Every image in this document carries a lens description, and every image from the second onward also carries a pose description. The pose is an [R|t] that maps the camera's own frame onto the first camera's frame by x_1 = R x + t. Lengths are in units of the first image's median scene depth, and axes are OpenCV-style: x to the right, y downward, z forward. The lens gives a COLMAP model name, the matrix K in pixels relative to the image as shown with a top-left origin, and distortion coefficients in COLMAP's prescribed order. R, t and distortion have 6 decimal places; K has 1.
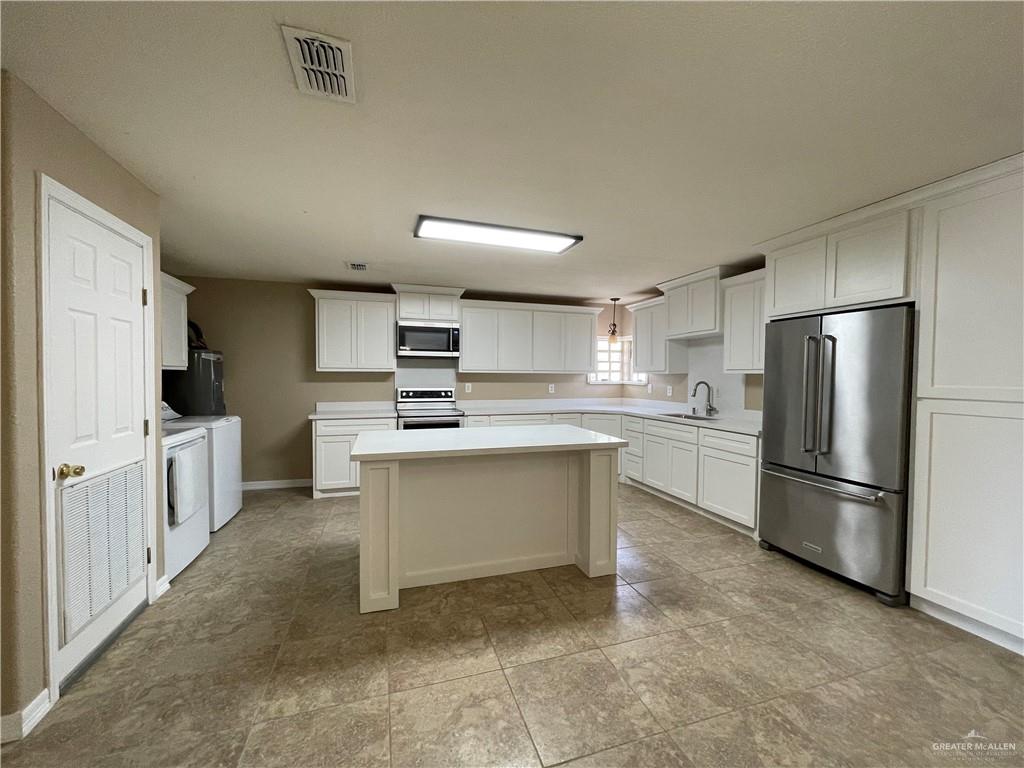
lens RADIAL K [[411.7, 0, 515.2], [0, 411.7, 387.0], [0, 0, 1]] dist [-0.000372, 0.000345]
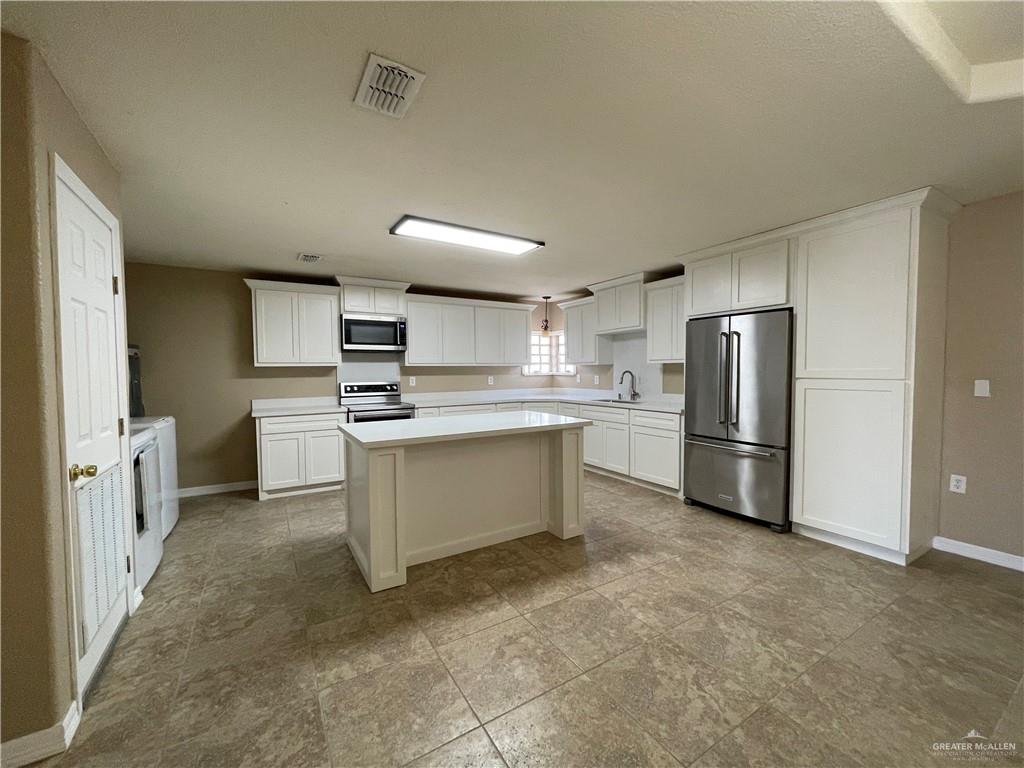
lens RADIAL K [[411.7, 0, 513.6], [0, 411.7, 386.3], [0, 0, 1]] dist [-0.000372, 0.000345]
pose [[0.971880, -0.024743, 0.234172, -0.190495], [0.022180, 0.999662, 0.013573, 0.011003], [-0.234429, -0.007997, 0.972100, -0.078659]]
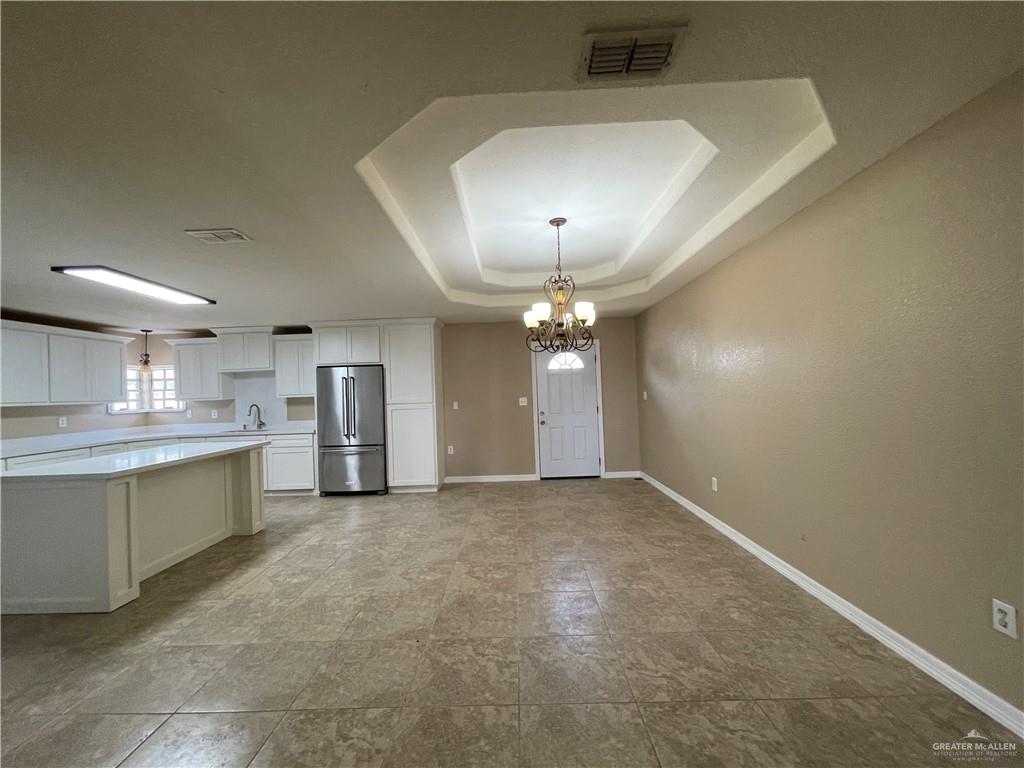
lens RADIAL K [[411.7, 0, 513.4], [0, 411.7, 385.5], [0, 0, 1]] dist [-0.000372, 0.000345]
pose [[0.313731, -0.004717, 0.949500, -0.832222], [0.063834, 0.997830, -0.016135, 0.002299], [-0.947364, 0.065672, 0.313352, -0.360102]]
